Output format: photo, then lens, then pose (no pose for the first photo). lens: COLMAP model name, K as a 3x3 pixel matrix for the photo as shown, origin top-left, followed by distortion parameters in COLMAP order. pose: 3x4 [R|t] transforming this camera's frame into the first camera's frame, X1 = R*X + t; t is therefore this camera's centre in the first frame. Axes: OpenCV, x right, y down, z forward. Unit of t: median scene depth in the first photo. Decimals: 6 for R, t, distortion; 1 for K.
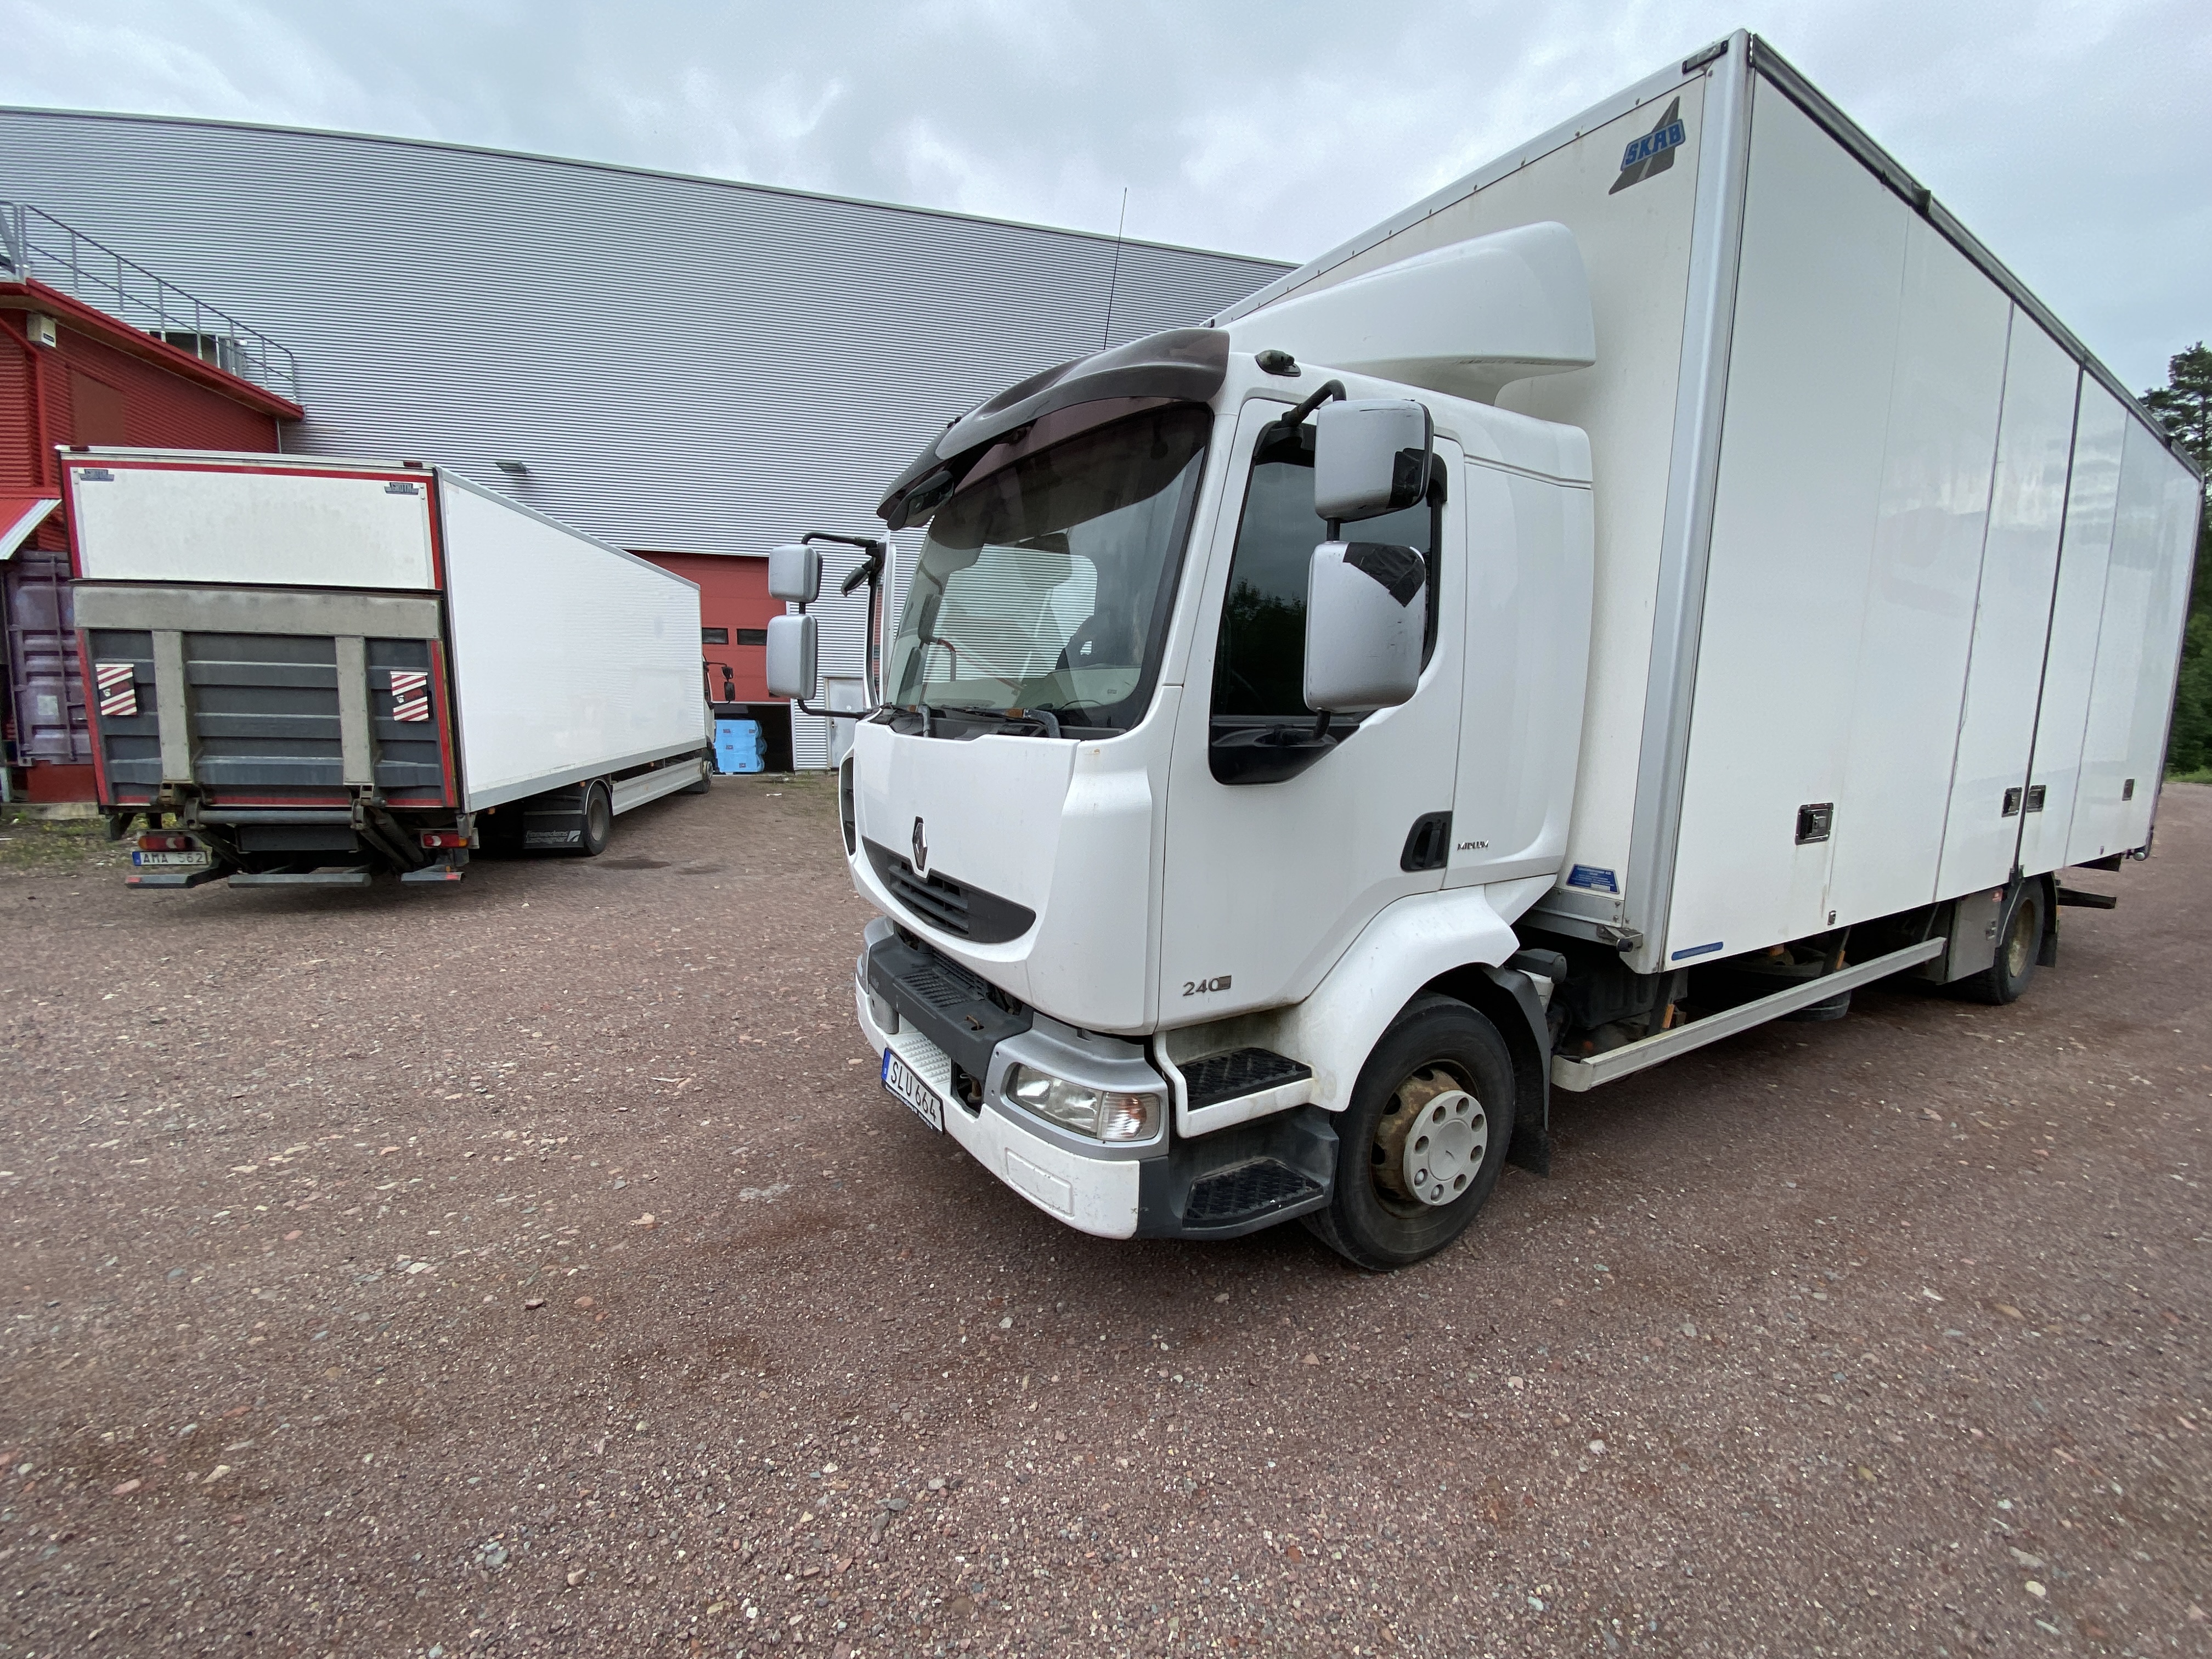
lens RADIAL K [[921.4, 0, 1104.5], [0, 921.4, 815.3], [0, 0, 1]] dist [0.003462, -0.012081]
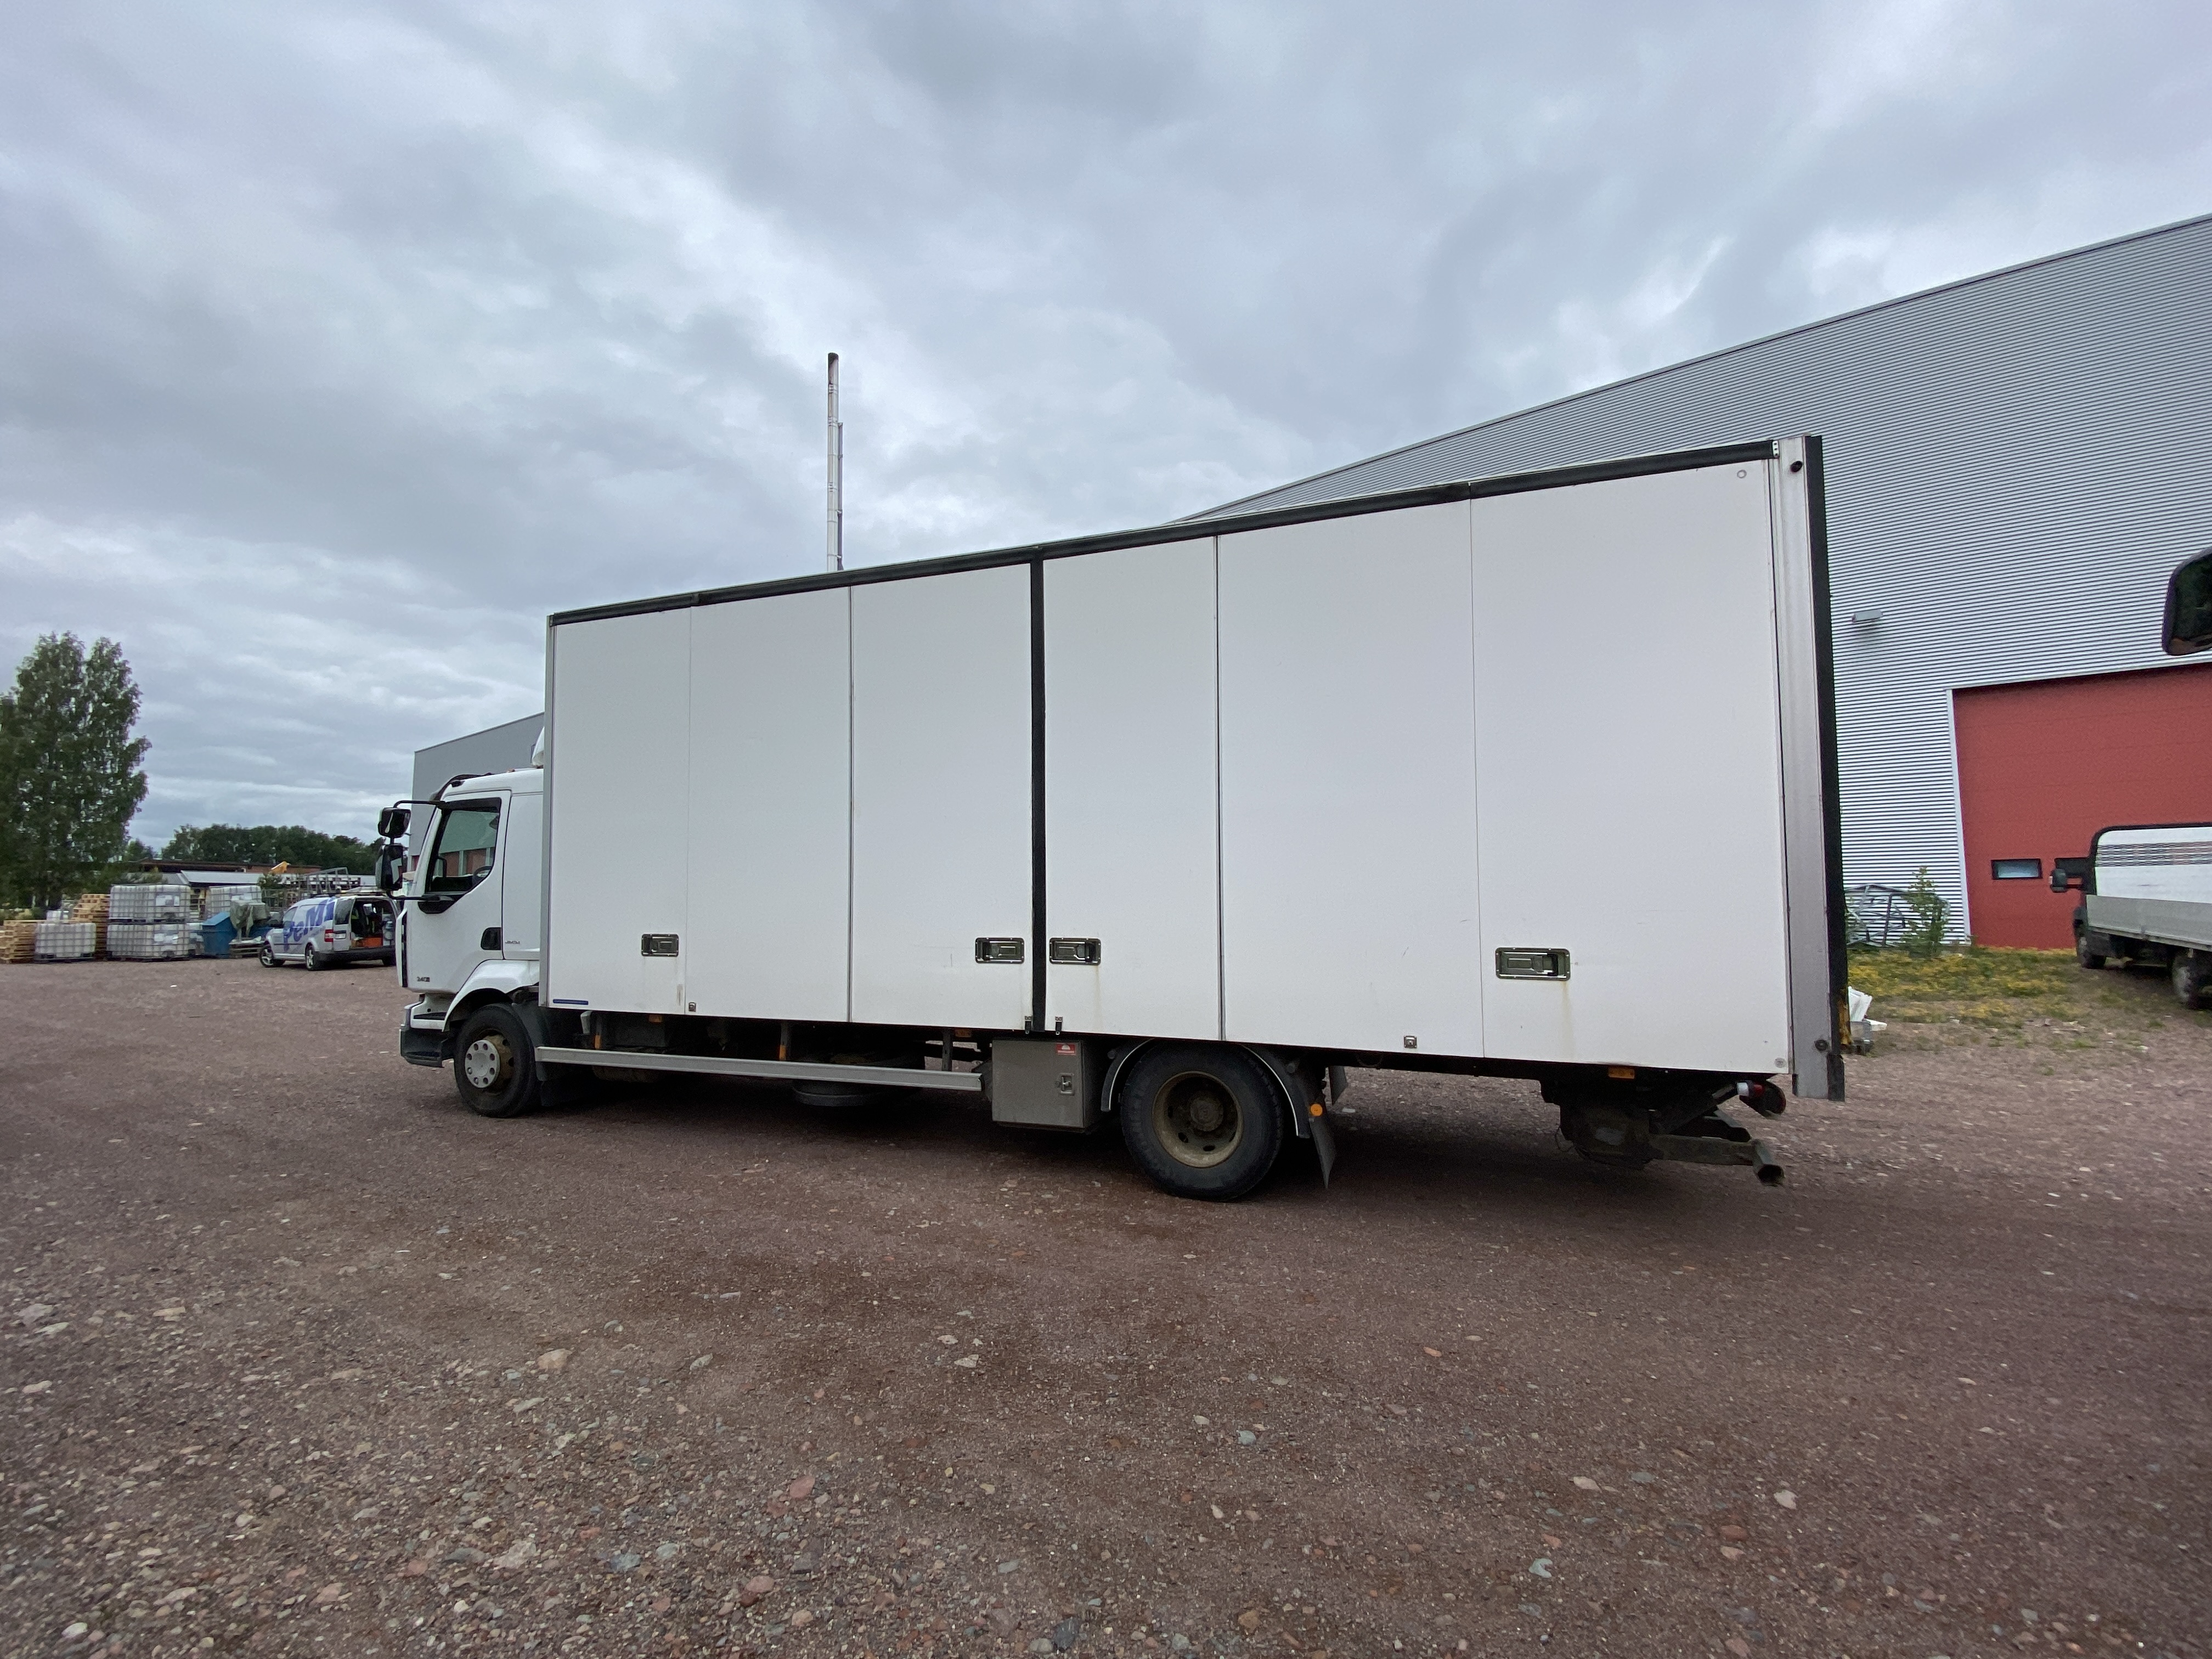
lens RADIAL K [[921.4, 0, 1114.1], [0, 921.4, 816.9], [0, 0, 1]] dist [0.003462, -0.012081]
pose [[0.619746, -0.086193, -0.780055, 3.700814], [-0.064255, 0.985041, -0.159892, -0.007488], [0.782168, 0.149215, 0.604937, 0.793948]]
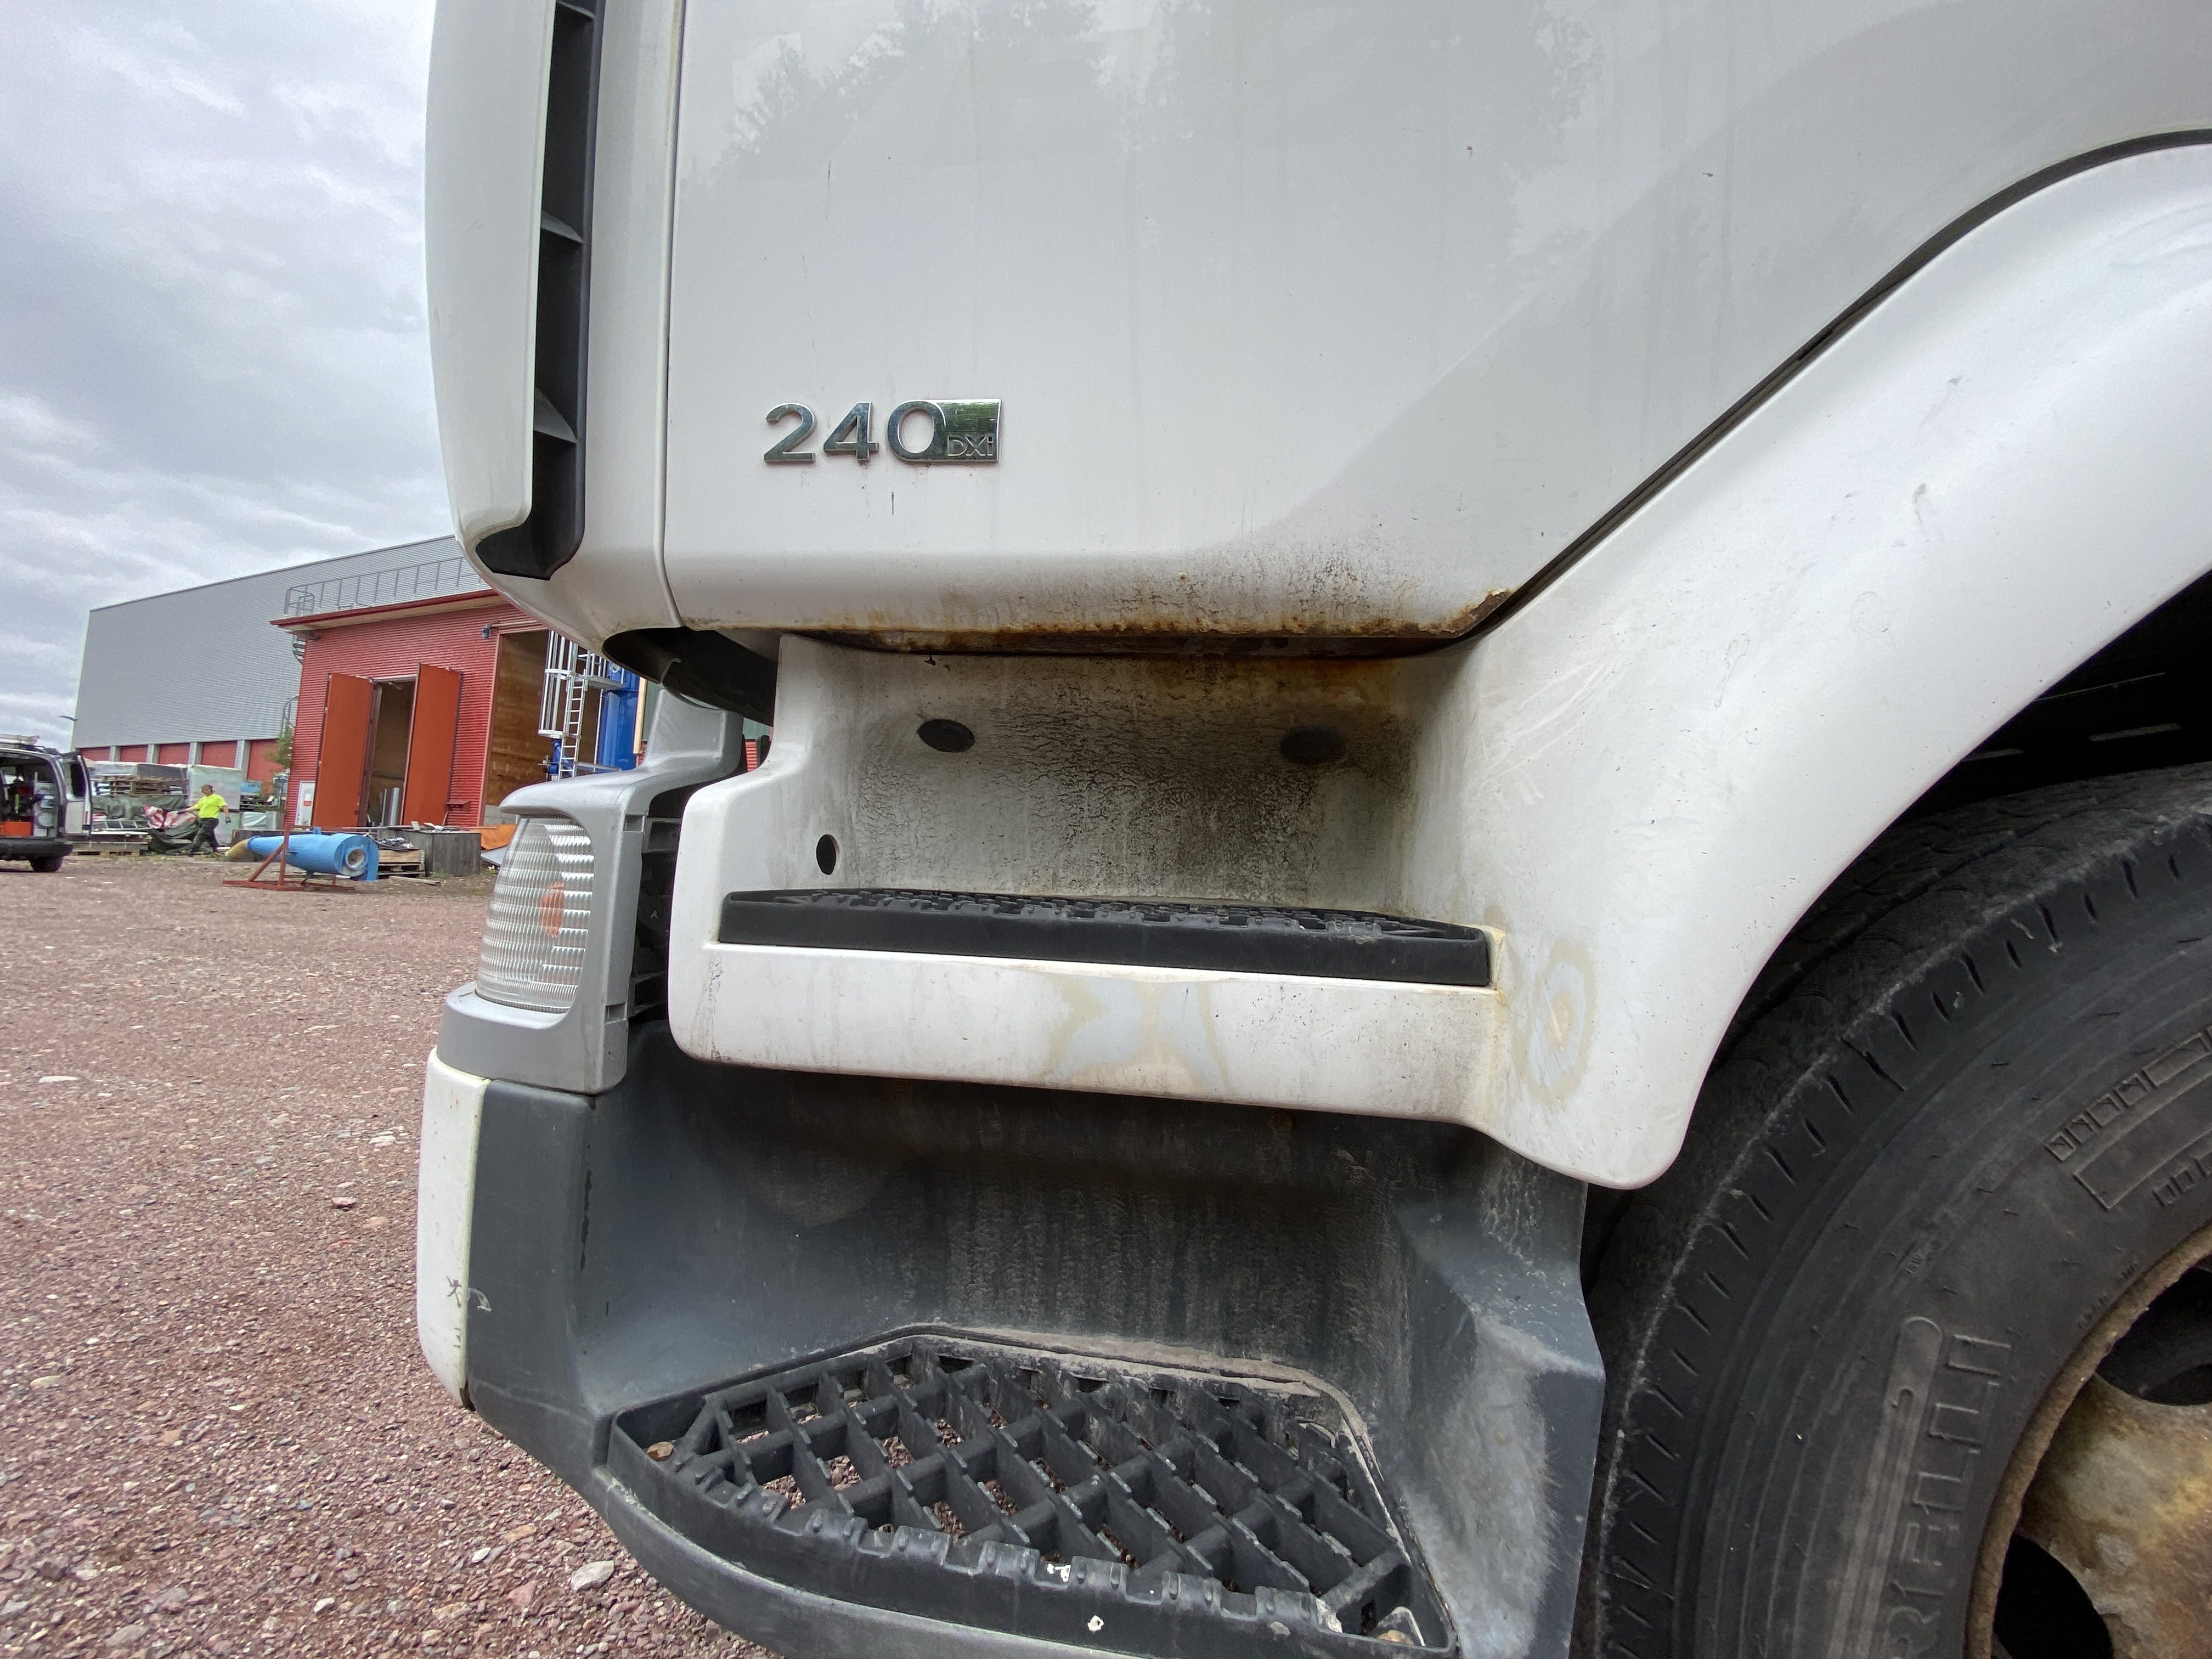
lens RADIAL K [[921.4, 0, 1101.1], [0, 921.4, 837.6], [0, 0, 1]] dist [0.003462, -0.012081]
pose [[0.770453, -0.001839, -0.637495, 0.284411], [-0.115540, 0.983032, -0.142474, 0.290262], [0.626940, 0.183426, 0.757167, 0.802653]]
